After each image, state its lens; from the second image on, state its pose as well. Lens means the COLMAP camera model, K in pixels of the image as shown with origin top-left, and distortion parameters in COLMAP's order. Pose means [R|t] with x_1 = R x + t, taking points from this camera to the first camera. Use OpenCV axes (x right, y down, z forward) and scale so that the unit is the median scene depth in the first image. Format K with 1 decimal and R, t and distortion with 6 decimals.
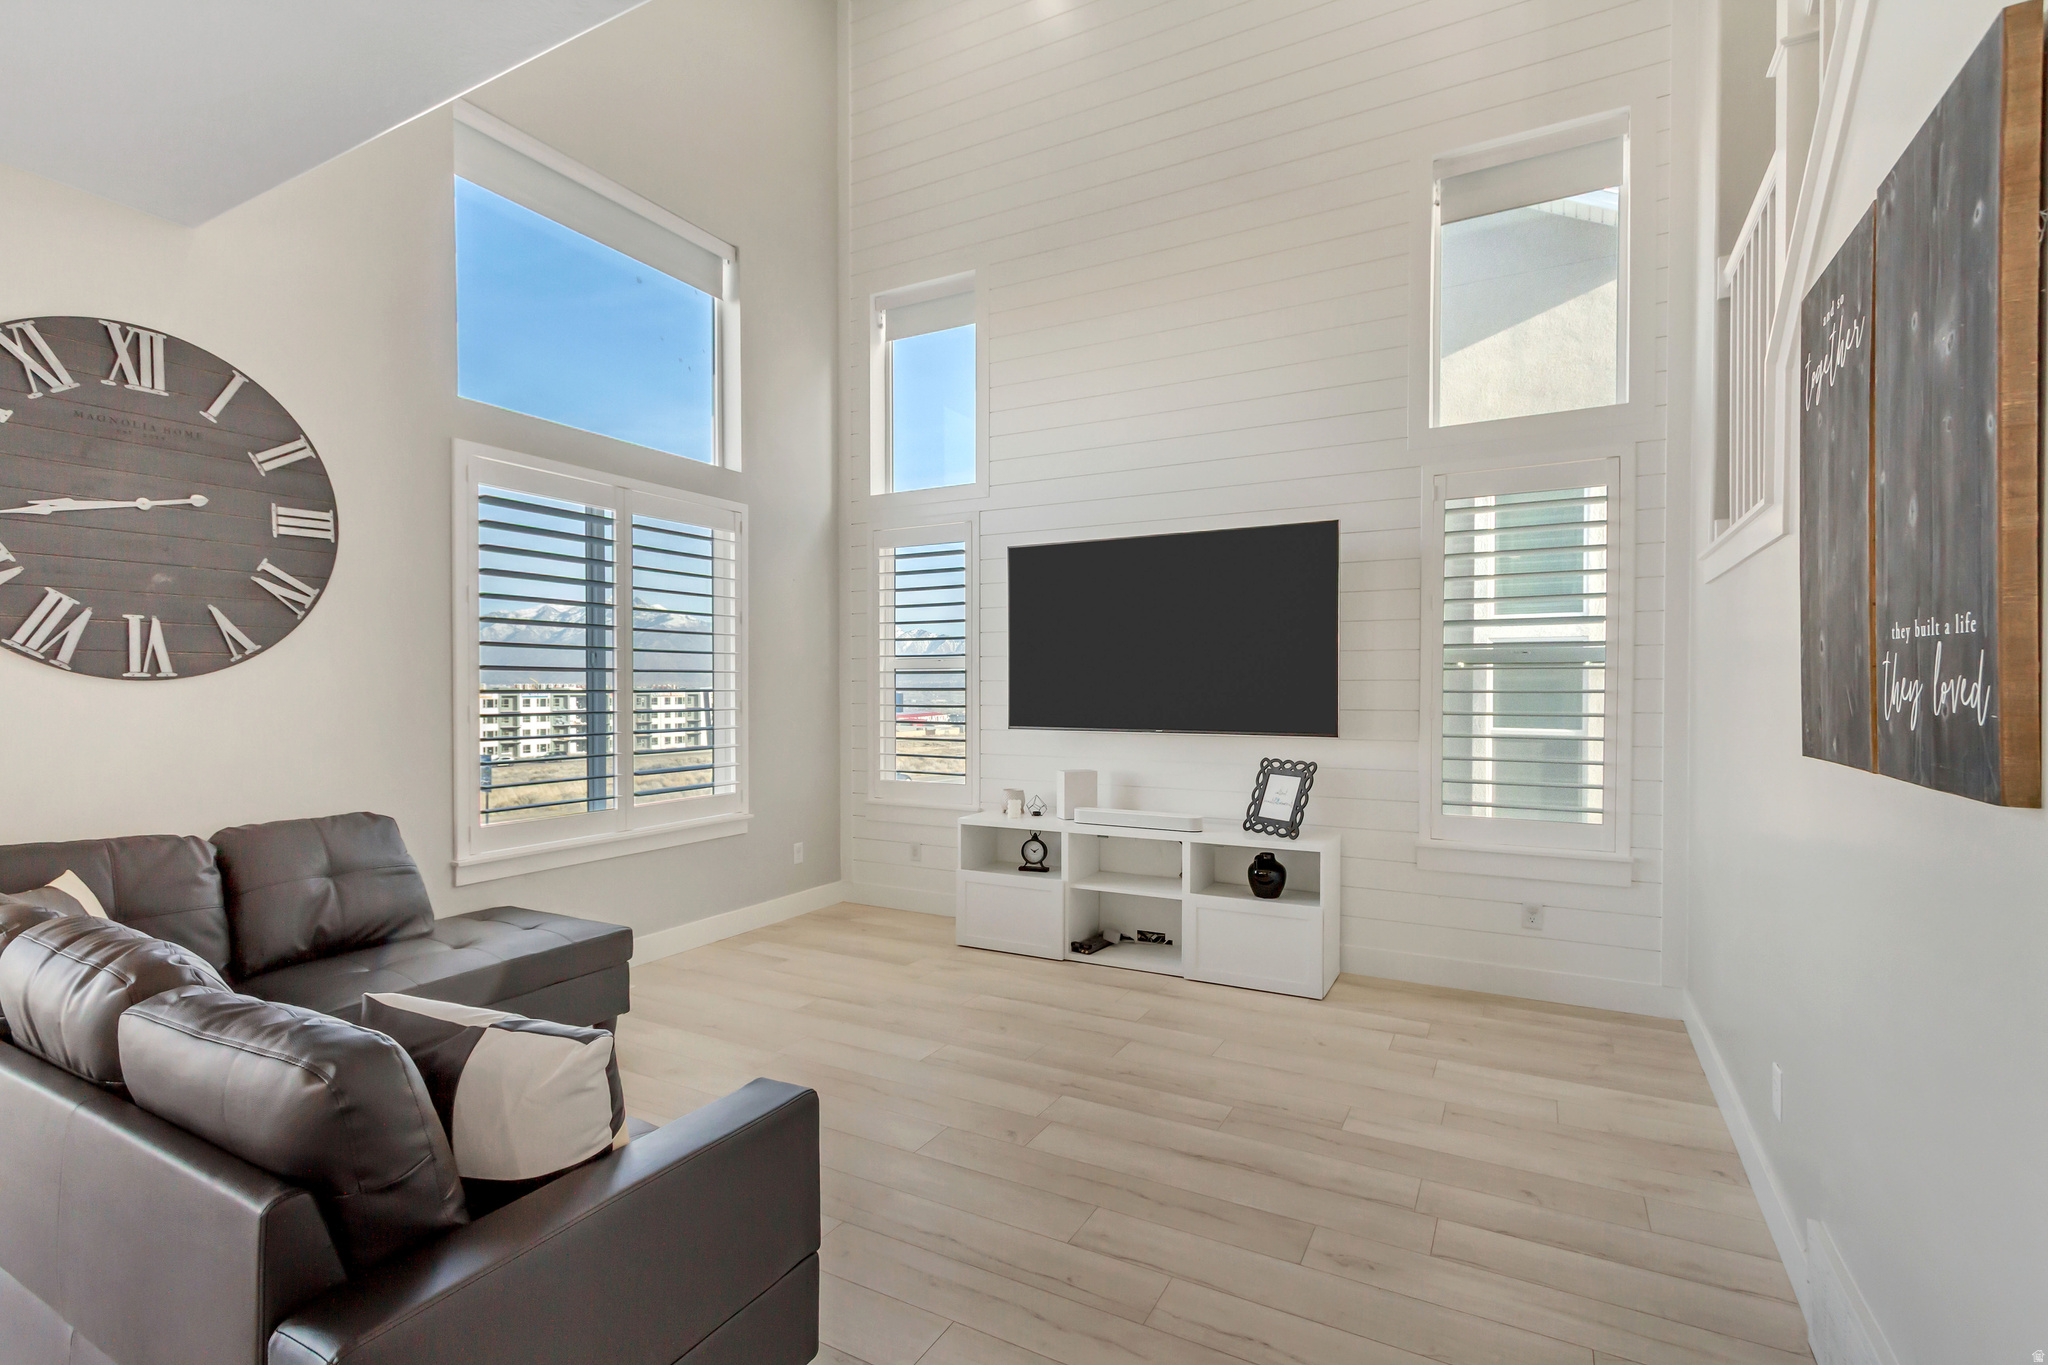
lens RADIAL K [[945.5, 0, 1016.7], [0, 945.5, 695.8], [0, 0, 1]] dist [0.010550, -0.003670]
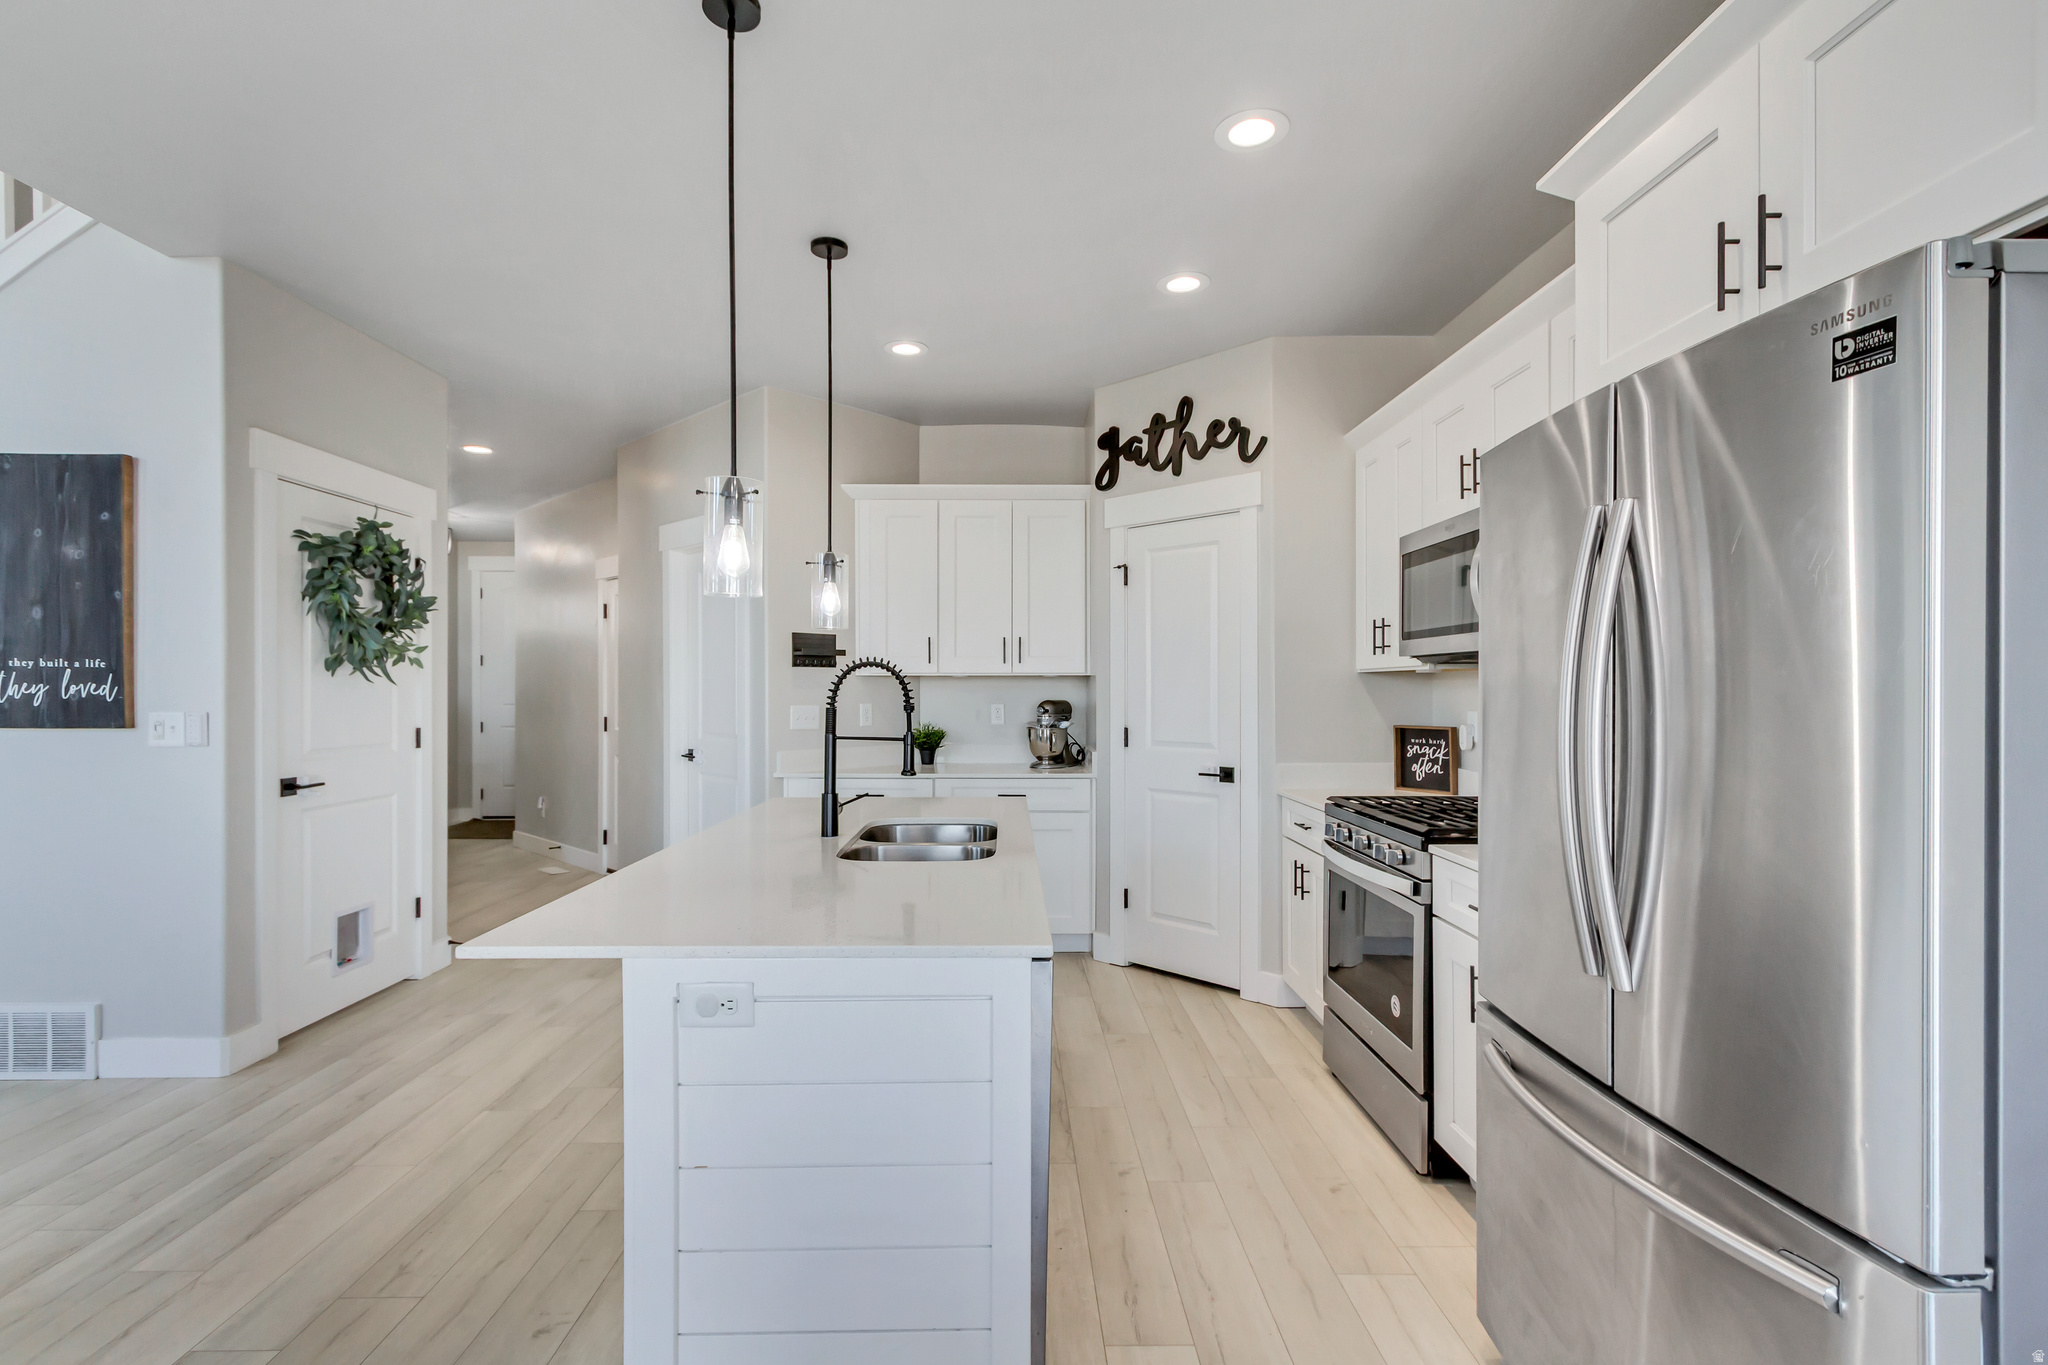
lens RADIAL K [[945.5, 0, 1009.0], [0, 945.5, 699.9], [0, 0, 1]] dist [0.010550, -0.003670]
pose [[-0.497391, -0.009565, 0.867474, -0.778930], [0.008864, 0.999831, 0.016107, 0.002415], [-0.867481, 0.015701, -0.497223, 0.029994]]
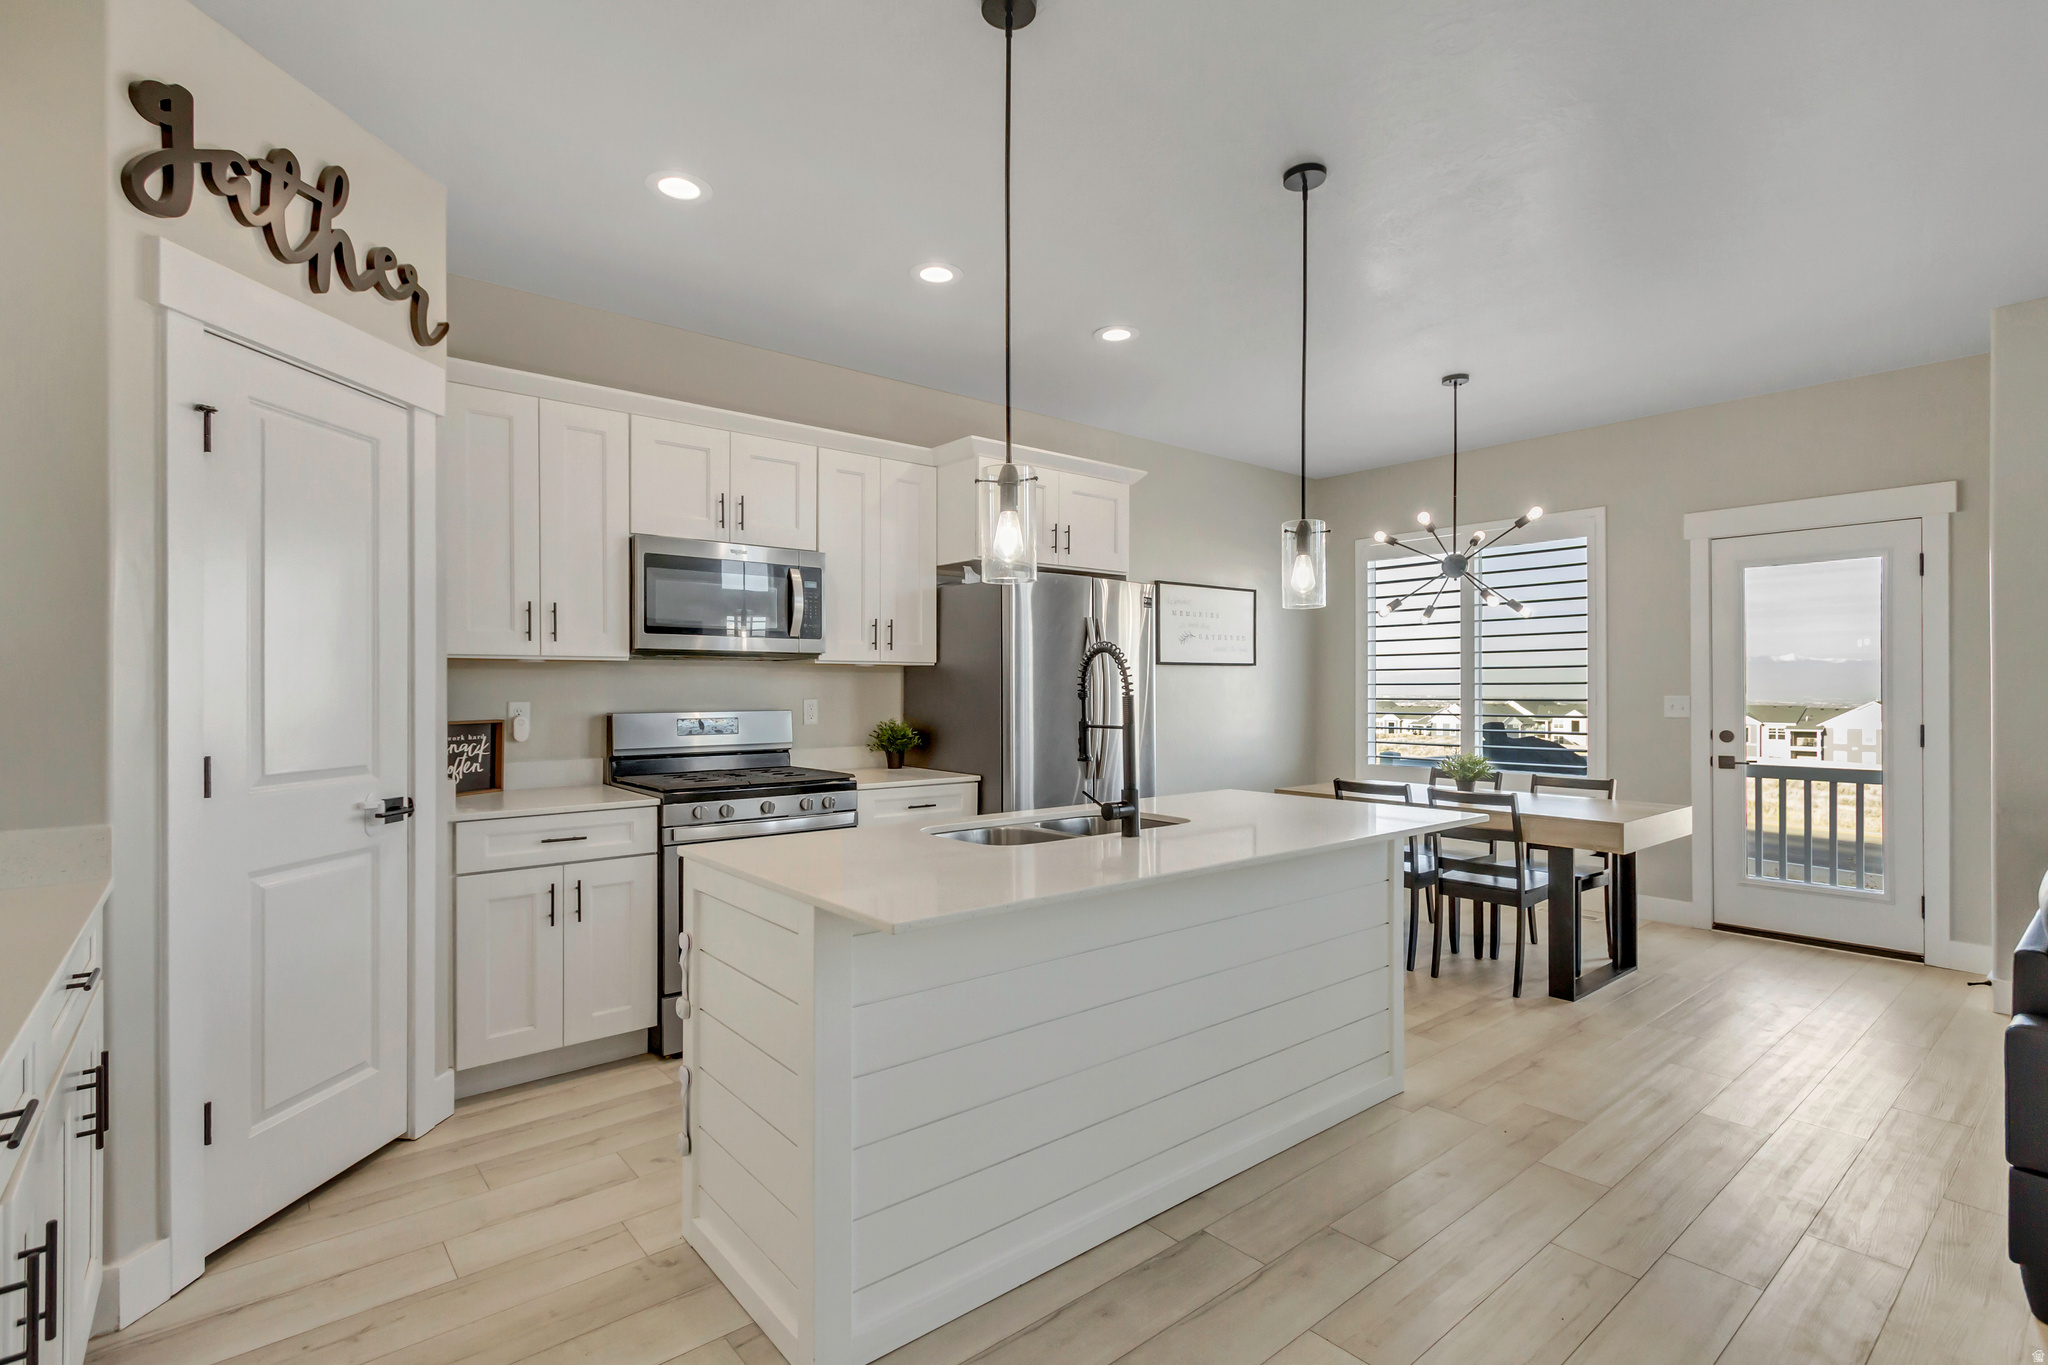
lens RADIAL K [[945.5, 0, 1015.1], [0, 945.5, 689.6], [0, 0, 1]] dist [0.010550, -0.003670]
pose [[-0.370524, 0.003418, -0.928816, 0.459554], [-0.008723, 0.999936, 0.007160, 0.009737], [0.928782, 0.010755, -0.370471, -0.037637]]
